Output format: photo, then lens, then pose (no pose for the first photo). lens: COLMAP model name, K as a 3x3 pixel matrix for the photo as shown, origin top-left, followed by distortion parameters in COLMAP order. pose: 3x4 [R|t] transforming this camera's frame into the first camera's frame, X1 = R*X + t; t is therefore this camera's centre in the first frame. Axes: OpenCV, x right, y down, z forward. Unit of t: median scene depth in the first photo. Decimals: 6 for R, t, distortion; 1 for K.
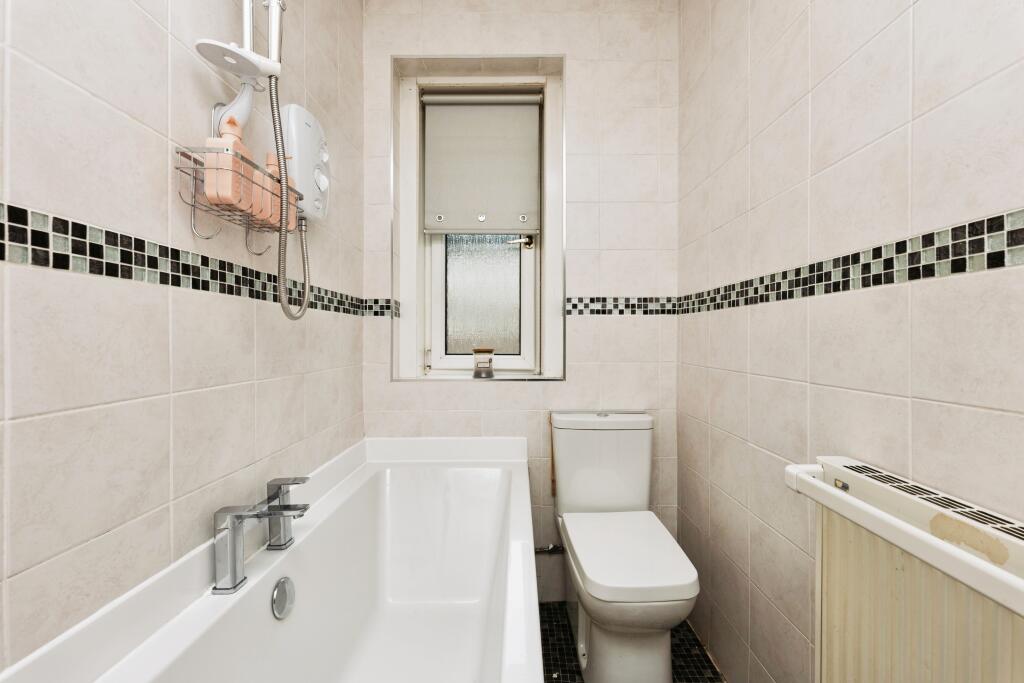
lens RADIAL K [[421.3, 0, 513.6], [0, 421.3, 342.7], [0, 0, 1]] dist [0.001453, -0.000073]
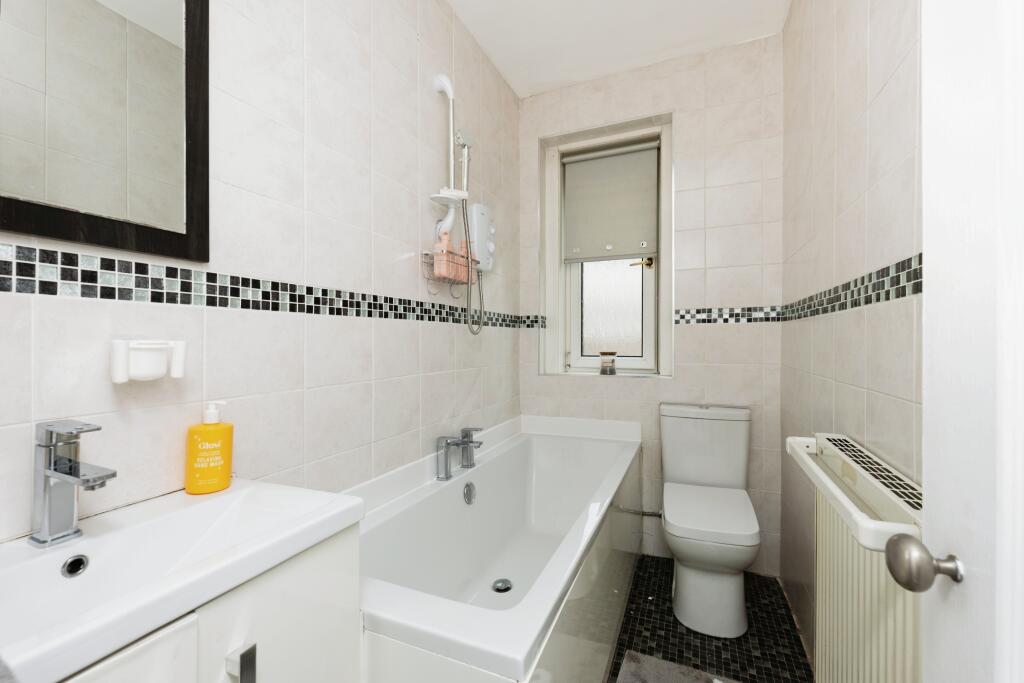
lens RADIAL K [[421.3, 0, 513.6], [0, 421.3, 342.7], [0, 0, 1]] dist [0.001453, -0.000073]
pose [[0.923089, -0.004531, -0.384560, 0.186246], [0.002977, 0.999985, -0.004636, -0.009368], [0.384575, 0.003134, 0.923089, -0.343272]]
